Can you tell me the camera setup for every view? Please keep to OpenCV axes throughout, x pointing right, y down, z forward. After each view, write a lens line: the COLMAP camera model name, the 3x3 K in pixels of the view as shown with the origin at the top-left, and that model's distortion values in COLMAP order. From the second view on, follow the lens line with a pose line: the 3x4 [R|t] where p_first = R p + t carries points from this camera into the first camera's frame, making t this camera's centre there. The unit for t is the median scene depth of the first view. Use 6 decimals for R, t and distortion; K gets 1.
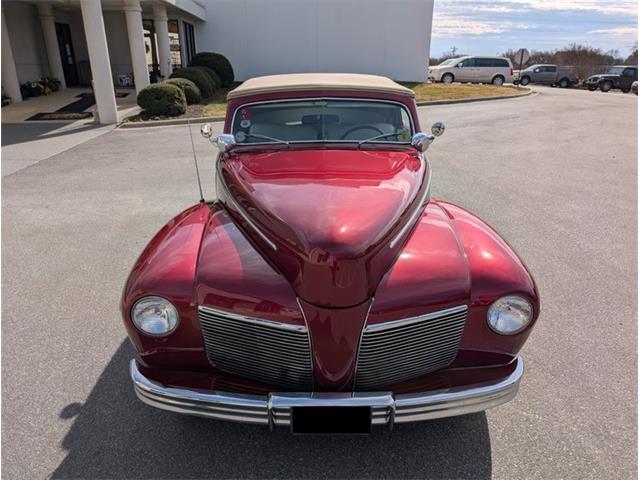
lens RADIAL K [[462.8, 0, 324.1], [0, 462.8, 243.2], [0, 0, 1]] dist [0.000456, -0.002443]
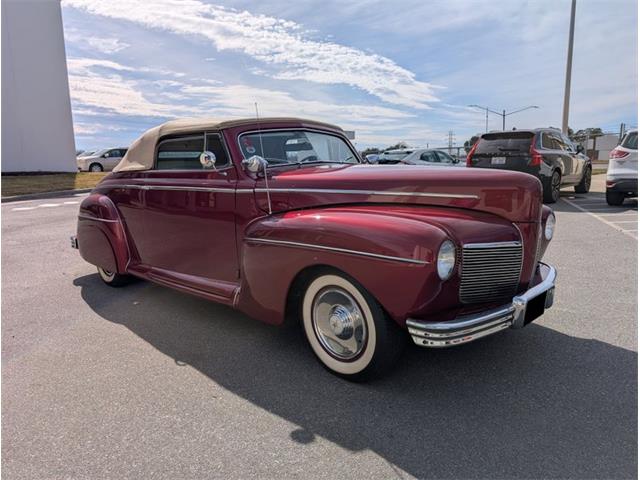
lens RADIAL K [[462.8, 0, 318.8], [0, 462.8, 237.9], [0, 0, 1]] dist [0.000456, -0.002443]
pose [[0.704253, -0.127881, 0.698337, -0.828171], [0.270126, 0.957927, -0.096996, 0.077099], [-0.656551, 0.256949, 0.709167, 0.211178]]
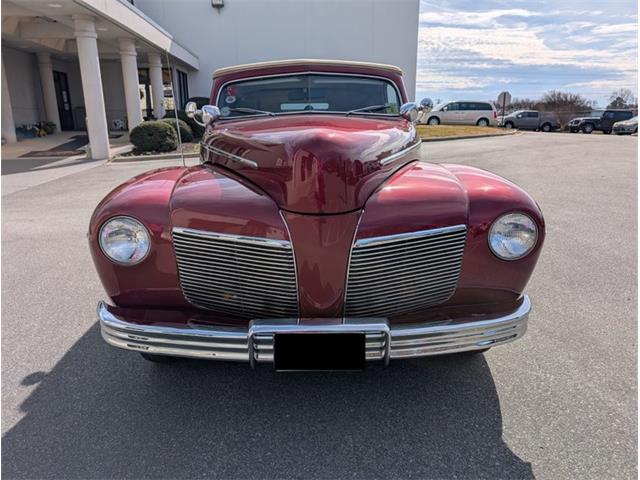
lens RADIAL K [[462.8, 0, 316.5], [0, 462.8, 243.3], [0, 0, 1]] dist [0.000456, -0.002443]
pose [[0.999901, -0.013924, 0.002188, 0.006184], [0.014078, 0.994066, -0.107862, 0.156878], [-0.000673, 0.107882, 0.994164, 0.054183]]
